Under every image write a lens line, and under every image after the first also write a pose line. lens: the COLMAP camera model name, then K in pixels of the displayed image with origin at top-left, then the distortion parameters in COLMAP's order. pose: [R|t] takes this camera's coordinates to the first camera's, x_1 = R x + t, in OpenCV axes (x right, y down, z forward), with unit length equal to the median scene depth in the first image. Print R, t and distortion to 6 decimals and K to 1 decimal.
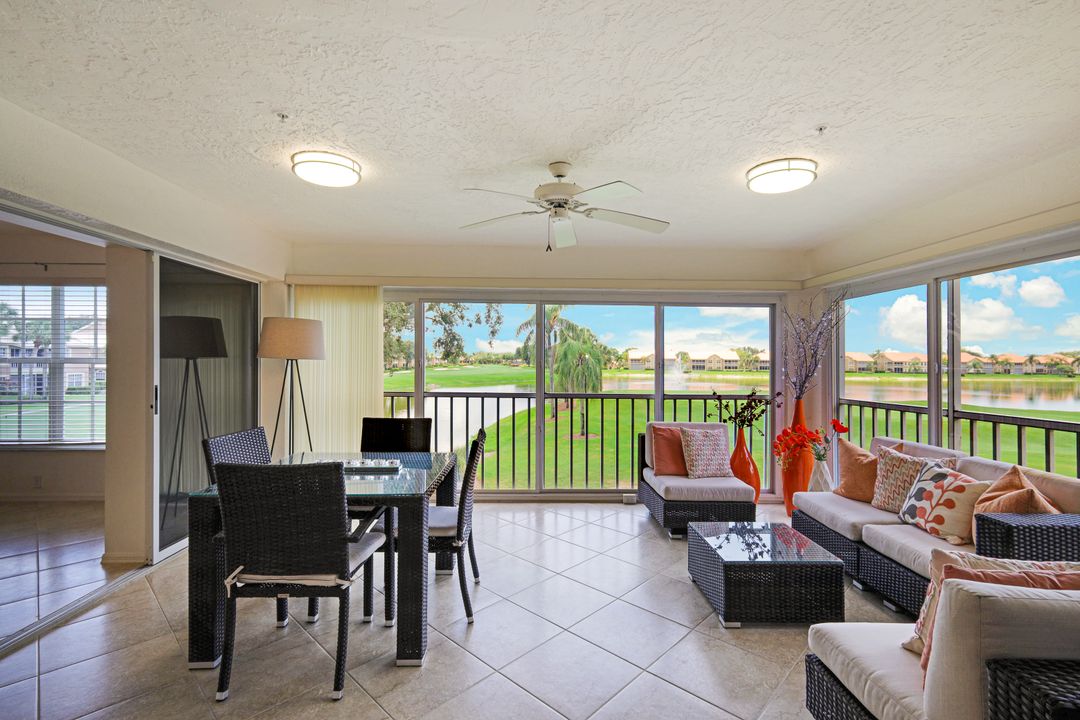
lens RADIAL K [[483.2, 0, 540.8], [0, 483.2, 360.7], [0, 0, 1]] dist [0.007817, -0.000402]
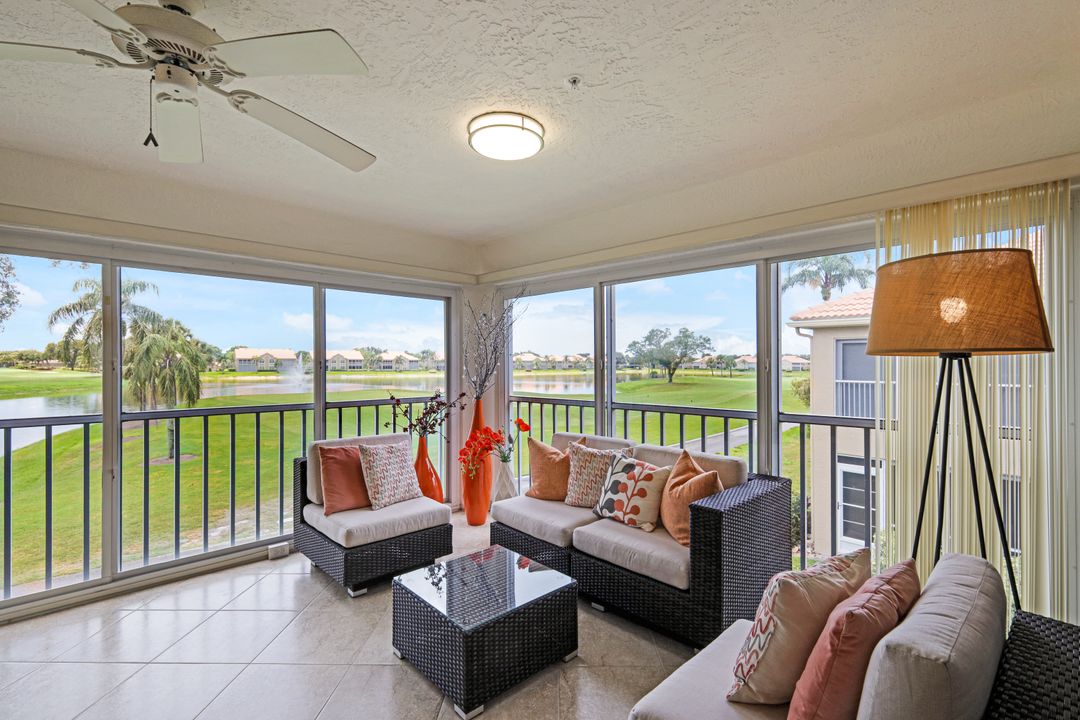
lens RADIAL K [[483.2, 0, 538.7], [0, 483.2, 358.6], [0, 0, 1]] dist [0.007817, -0.000402]
pose [[0.738874, -0.001161, 0.673843, -0.017302], [0.003800, 0.999990, -0.002445, 0.002847], [-0.673833, 0.004367, 0.738871, 0.210513]]
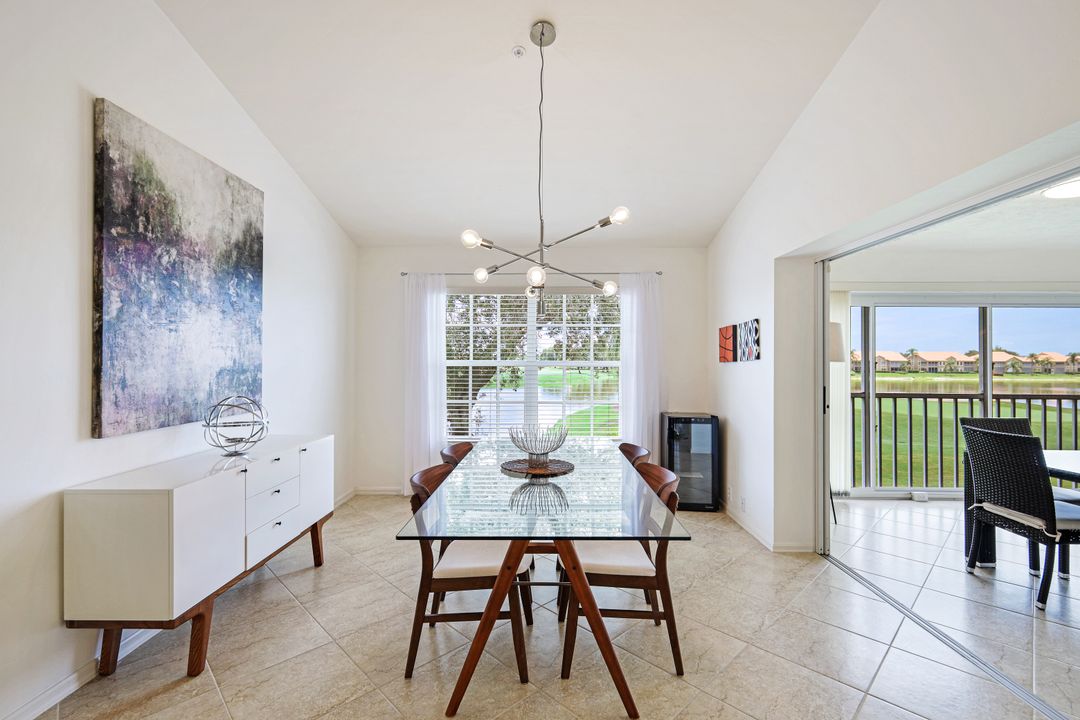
lens RADIAL K [[483.2, 0, 542.0], [0, 483.2, 359.2], [0, 0, 1]] dist [0.007817, -0.000402]
pose [[0.999650, -0.005241, -0.025948, -0.965100], [0.005081, 0.999968, -0.006211, -0.004476], [0.025980, 0.006077, 0.999644, -0.061285]]
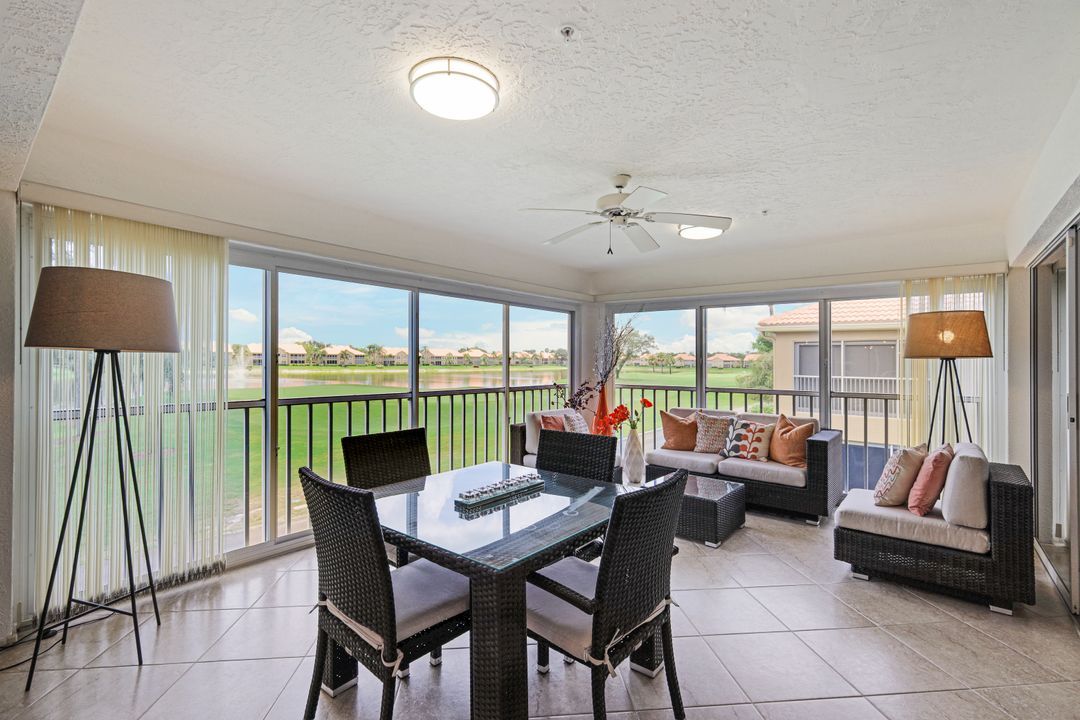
lens RADIAL K [[483.2, 0, 539.7], [0, 483.2, 354.6], [0, 0, 1]] dist [0.007817, -0.000402]
pose [[0.655539, 0.005864, 0.755138, -0.549525], [-0.005498, 0.999980, -0.002993, -0.000276], [-0.755141, -0.002190, 0.655559, 0.256319]]
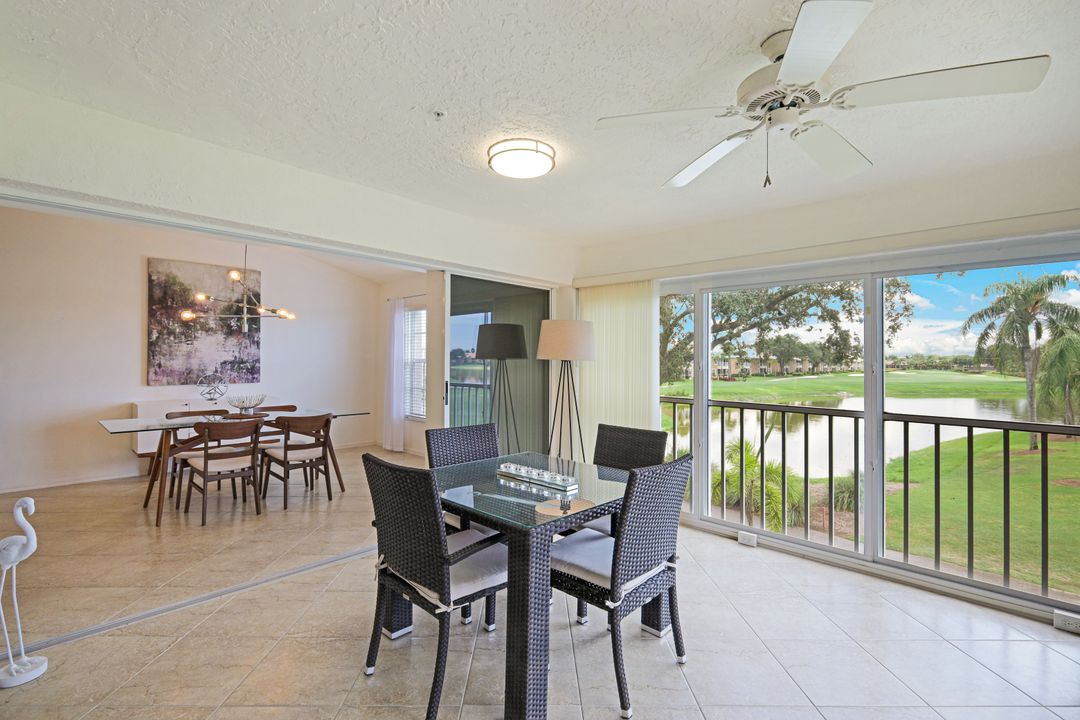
lens RADIAL K [[483.2, 0, 543.2], [0, 483.2, 362.7], [0, 0, 1]] dist [0.007817, -0.000402]
pose [[0.710350, 0.003149, -0.703841, 0.155912], [-0.005539, 0.999984, -0.001116, 0.003325], [0.703827, 0.004691, 0.710356, 0.214437]]
